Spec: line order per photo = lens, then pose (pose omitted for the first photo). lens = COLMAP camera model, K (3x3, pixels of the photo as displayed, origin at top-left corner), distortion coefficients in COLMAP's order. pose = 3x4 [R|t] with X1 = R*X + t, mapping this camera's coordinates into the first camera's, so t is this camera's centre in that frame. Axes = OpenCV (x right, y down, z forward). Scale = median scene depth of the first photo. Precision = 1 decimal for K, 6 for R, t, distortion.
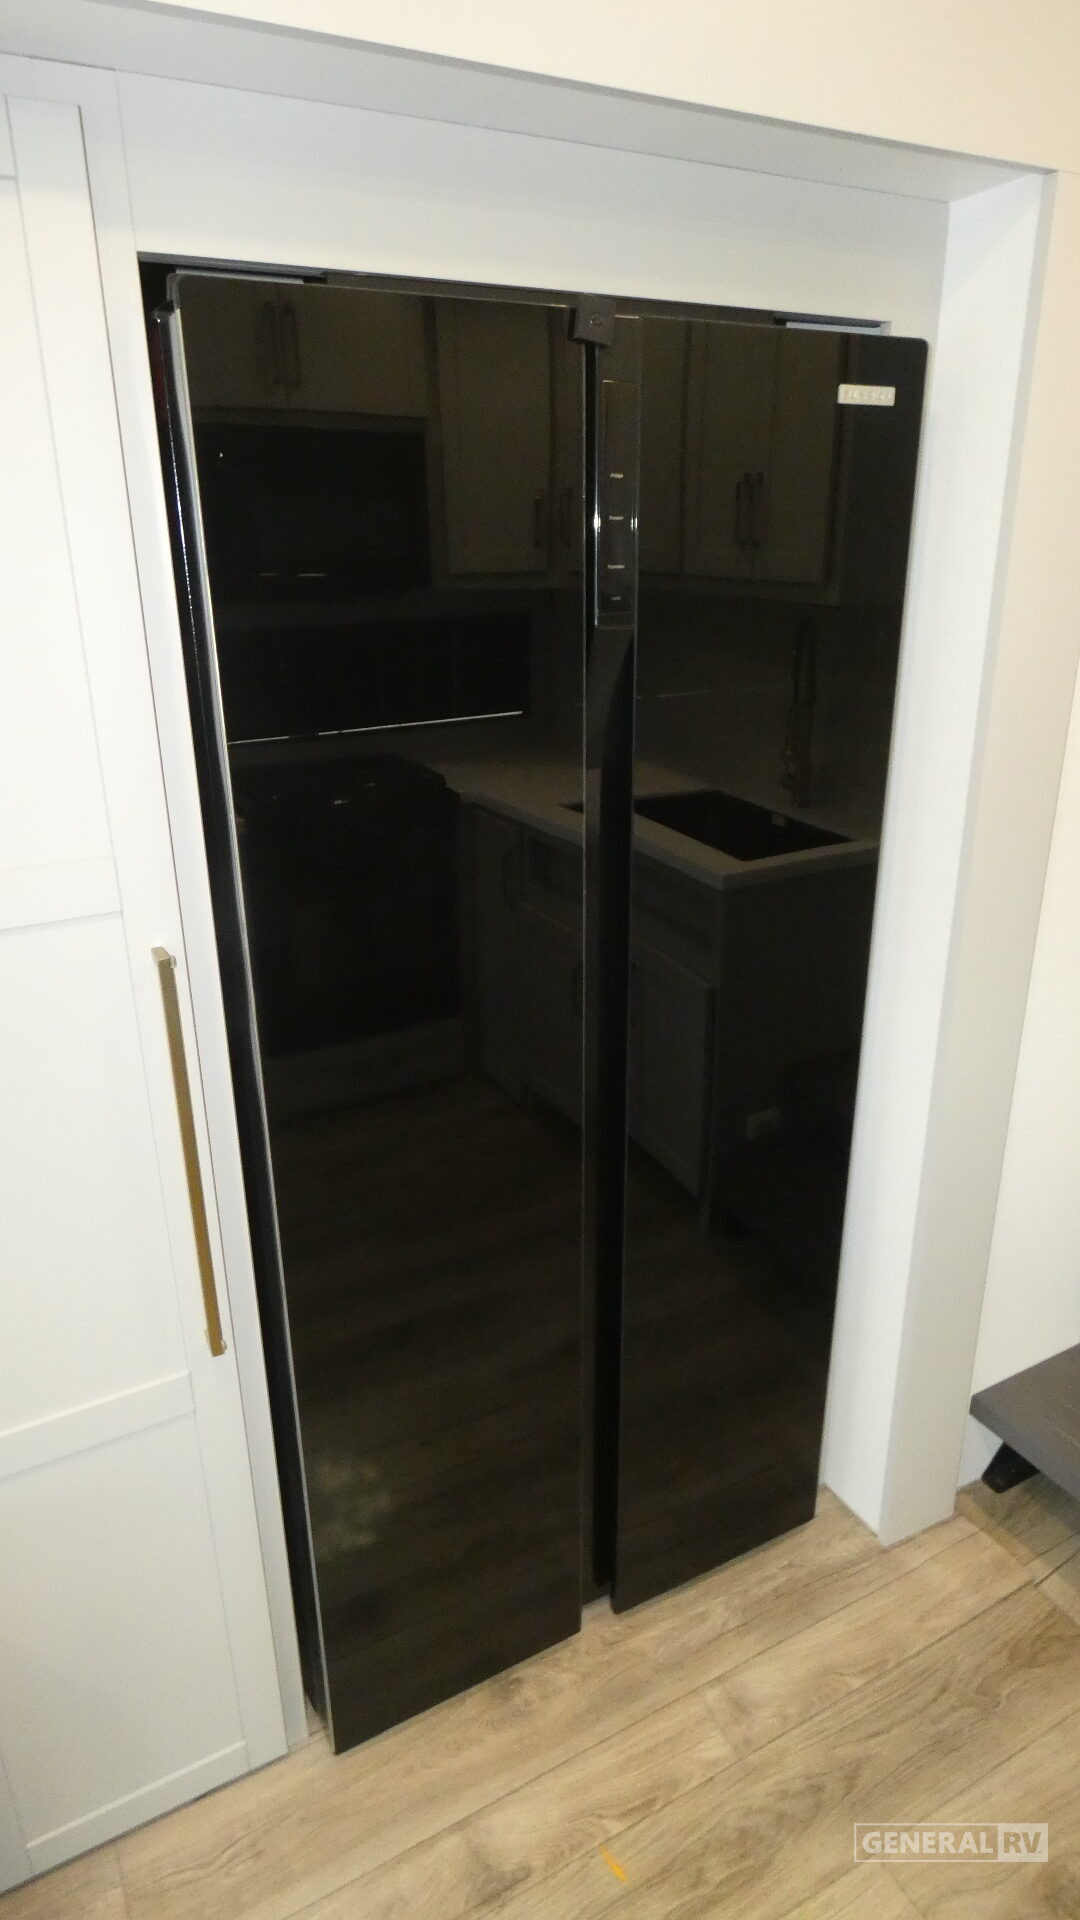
lens RADIAL K [[1149.5, 0, 536.6], [0, 1149.5, 960.0], [0, 0, 1]] dist [-0.002591, -0.002434]
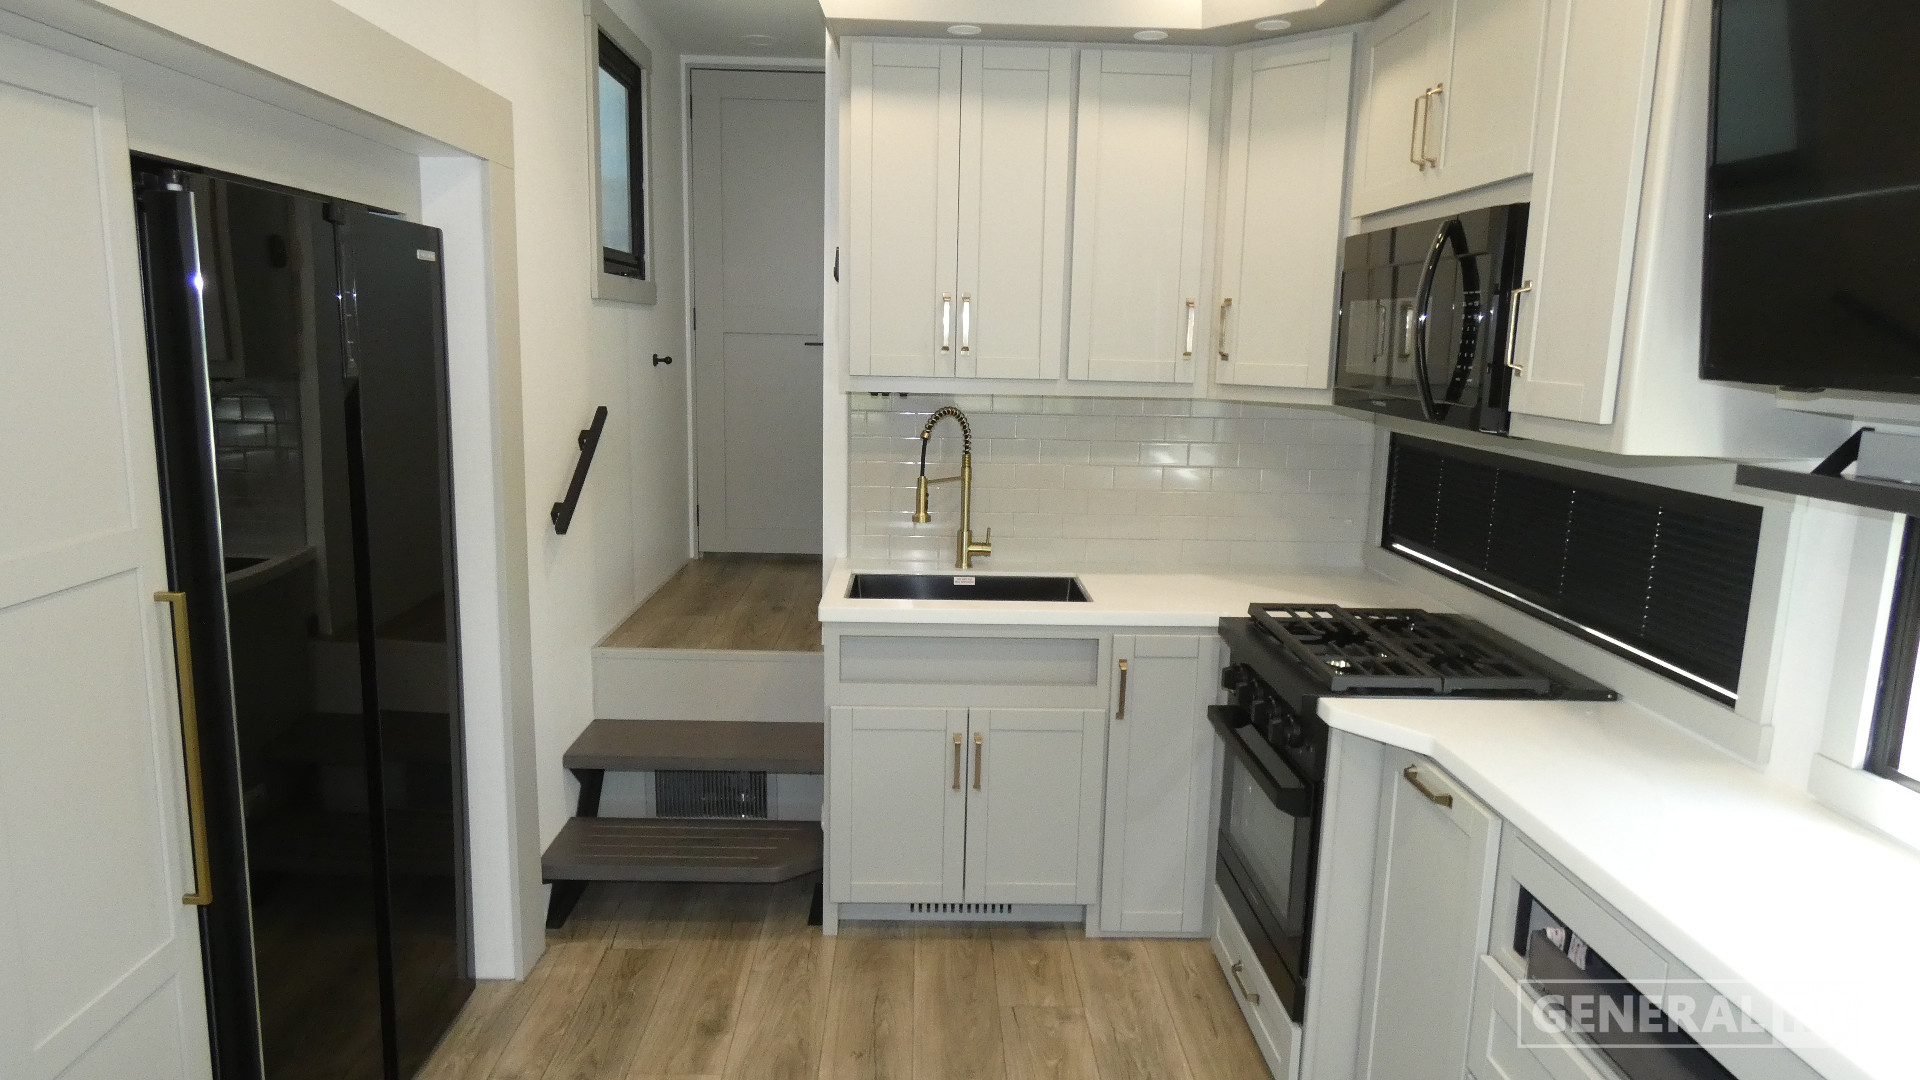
lens RADIAL K [[1149.5, 0, 955.0], [0, 1149.5, 535.4], [0, 0, 1]] dist [-0.002591, -0.002434]
pose [[0.450624, -0.127840, 0.883513, -0.775981], [0.282834, 0.959153, -0.005471, 0.143123], [-0.846725, 0.252353, 0.468375, -0.355038]]
